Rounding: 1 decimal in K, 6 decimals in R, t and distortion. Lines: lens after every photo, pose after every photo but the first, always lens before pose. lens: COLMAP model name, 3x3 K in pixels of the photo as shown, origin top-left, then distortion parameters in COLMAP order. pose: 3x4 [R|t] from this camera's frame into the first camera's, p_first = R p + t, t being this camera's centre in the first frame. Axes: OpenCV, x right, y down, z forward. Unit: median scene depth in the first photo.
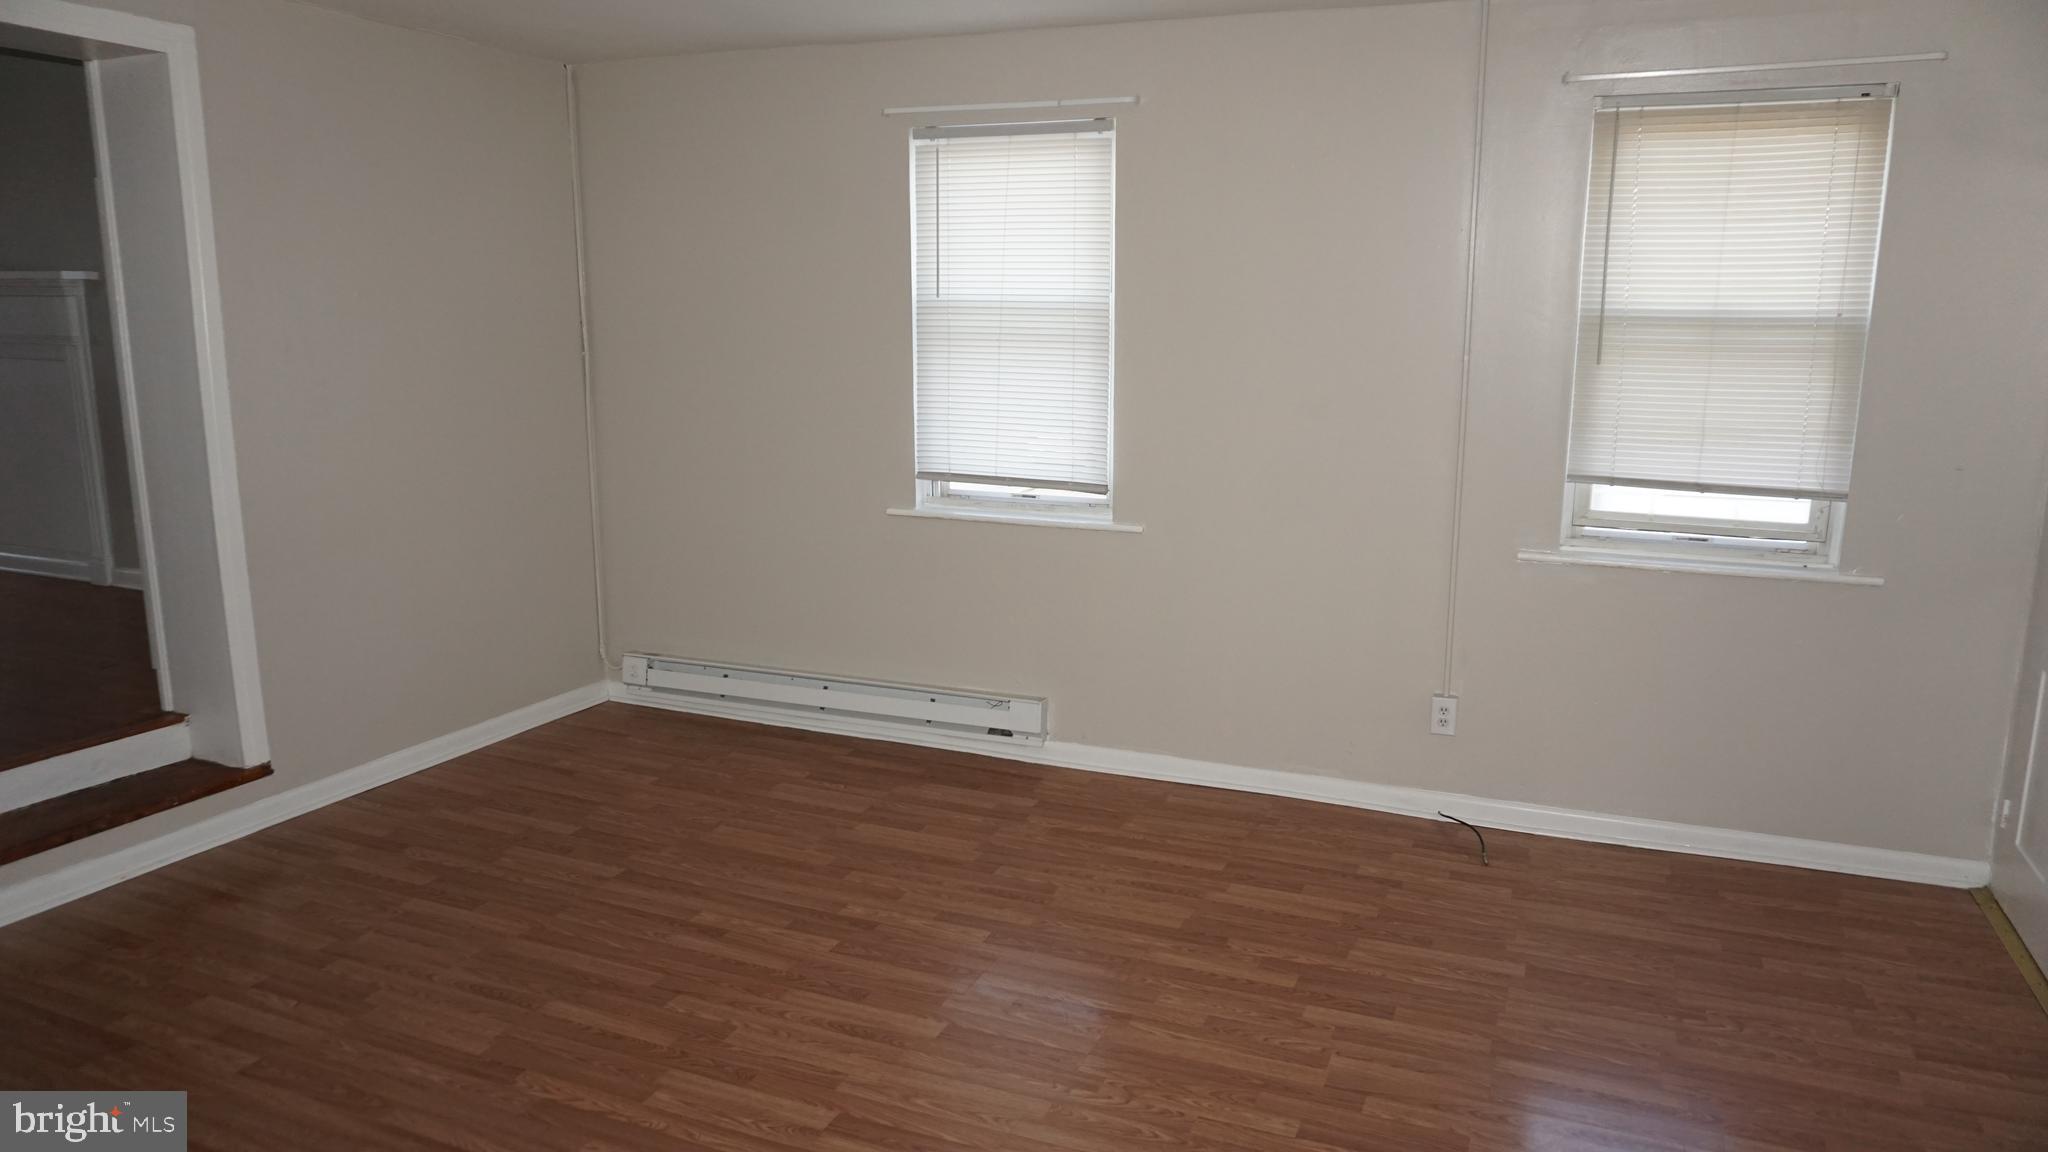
lens RADIAL K [[1356.6, 0, 1024.0], [0, 1356.6, 576.0], [0, 0, 1]] dist [-0.069773, 0.042213]
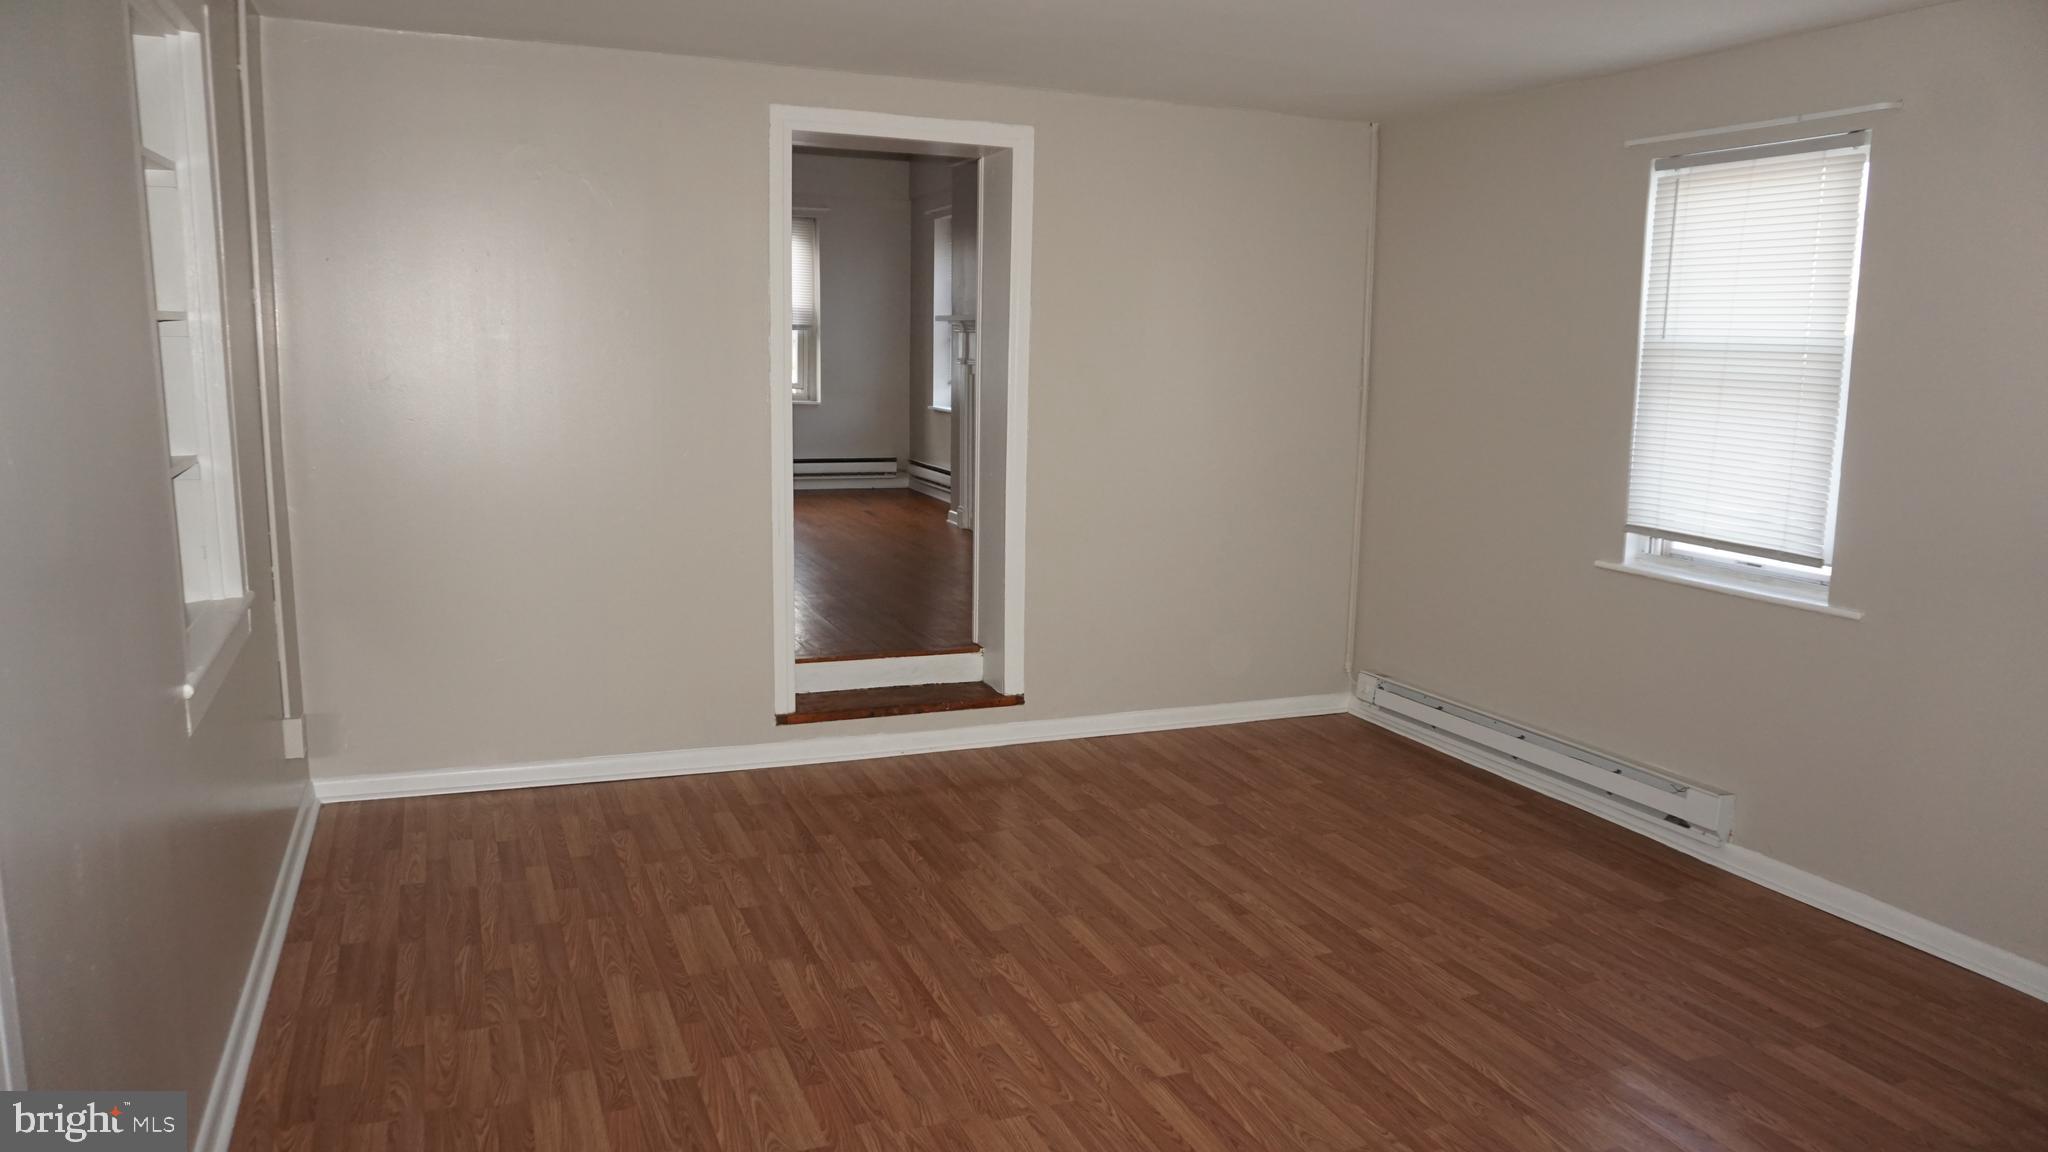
lens RADIAL K [[1356.6, 0, 1024.0], [0, 1356.6, 576.0], [0, 0, 1]] dist [-0.069773, 0.042213]
pose [[0.710125, 0.122748, -0.693293, 0.299209], [-0.147227, 0.988805, 0.024267, -0.003345], [0.688511, 0.084839, 0.720247, 0.055975]]
